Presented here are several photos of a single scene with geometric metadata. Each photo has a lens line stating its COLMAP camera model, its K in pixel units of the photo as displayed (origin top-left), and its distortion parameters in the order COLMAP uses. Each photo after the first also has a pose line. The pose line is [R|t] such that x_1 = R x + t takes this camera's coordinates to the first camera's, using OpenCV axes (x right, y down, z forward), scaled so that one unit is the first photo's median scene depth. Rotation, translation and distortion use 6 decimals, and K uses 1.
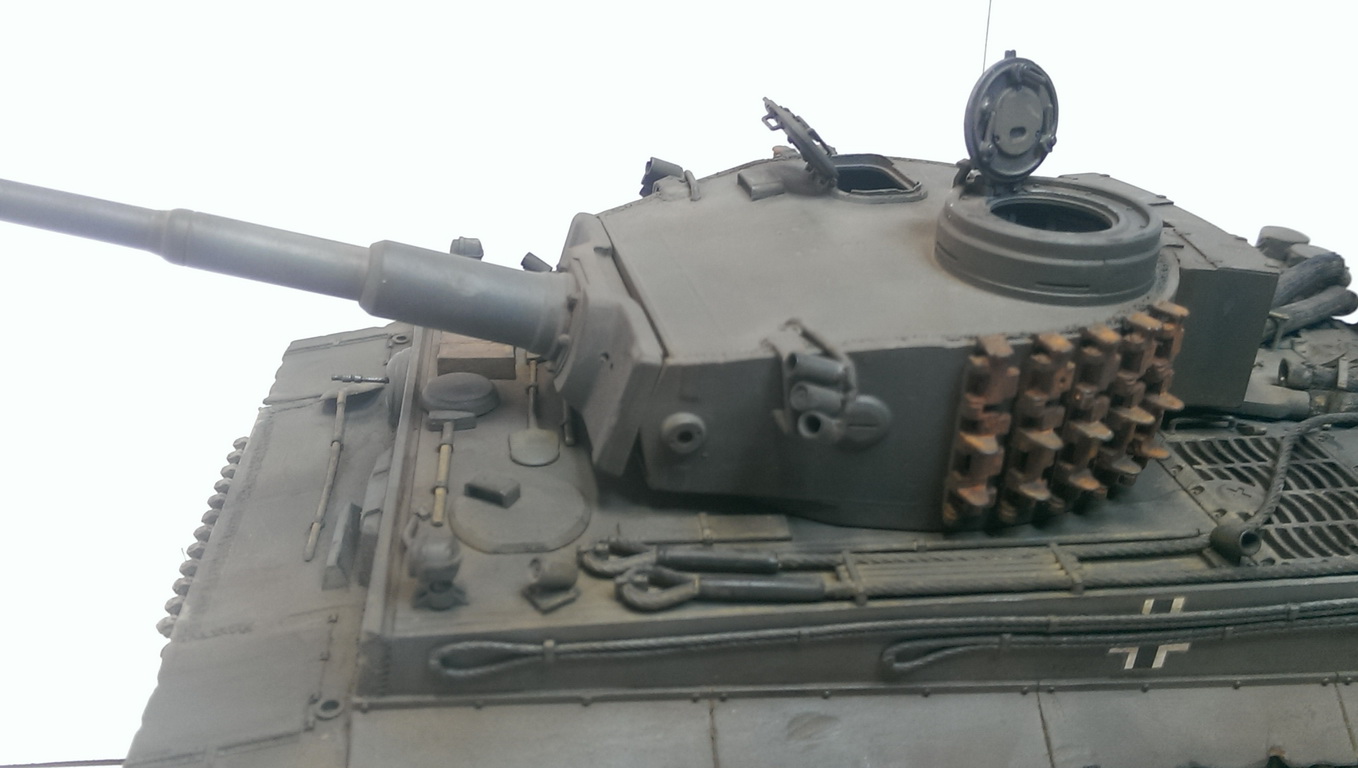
lens RADIAL K [[1105.3, 0, 679.0], [0, 1105.3, 384.0], [0, 0, 1]] dist [0.113862, -0.202251]
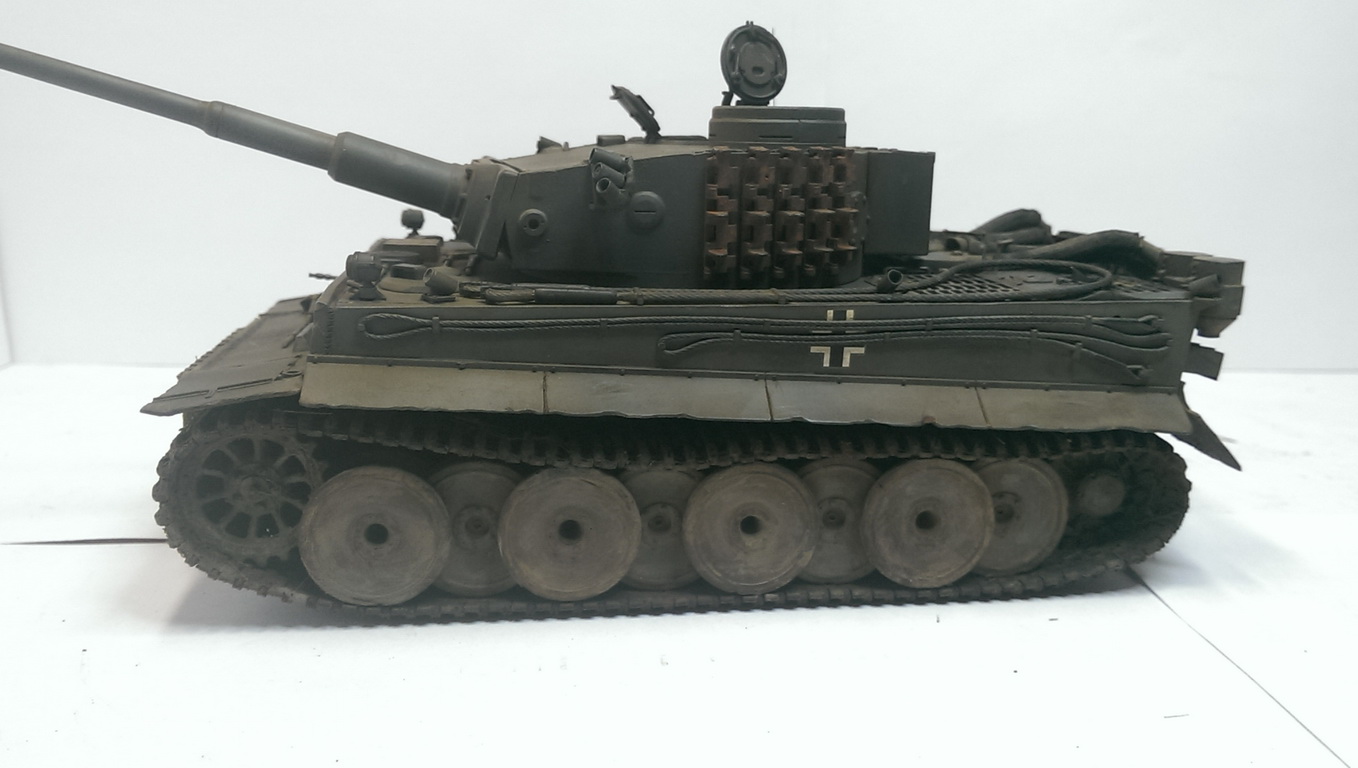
lens RADIAL K [[1105.3, 0, 679.0], [0, 1105.3, 384.0], [0, 0, 1]] dist [0.113862, -0.202251]
pose [[0.999814, -0.018085, 0.006762, 0.190335], [0.019199, 0.968442, -0.248498, 0.641091], [-0.002055, 0.248581, 0.968609, -0.439124]]
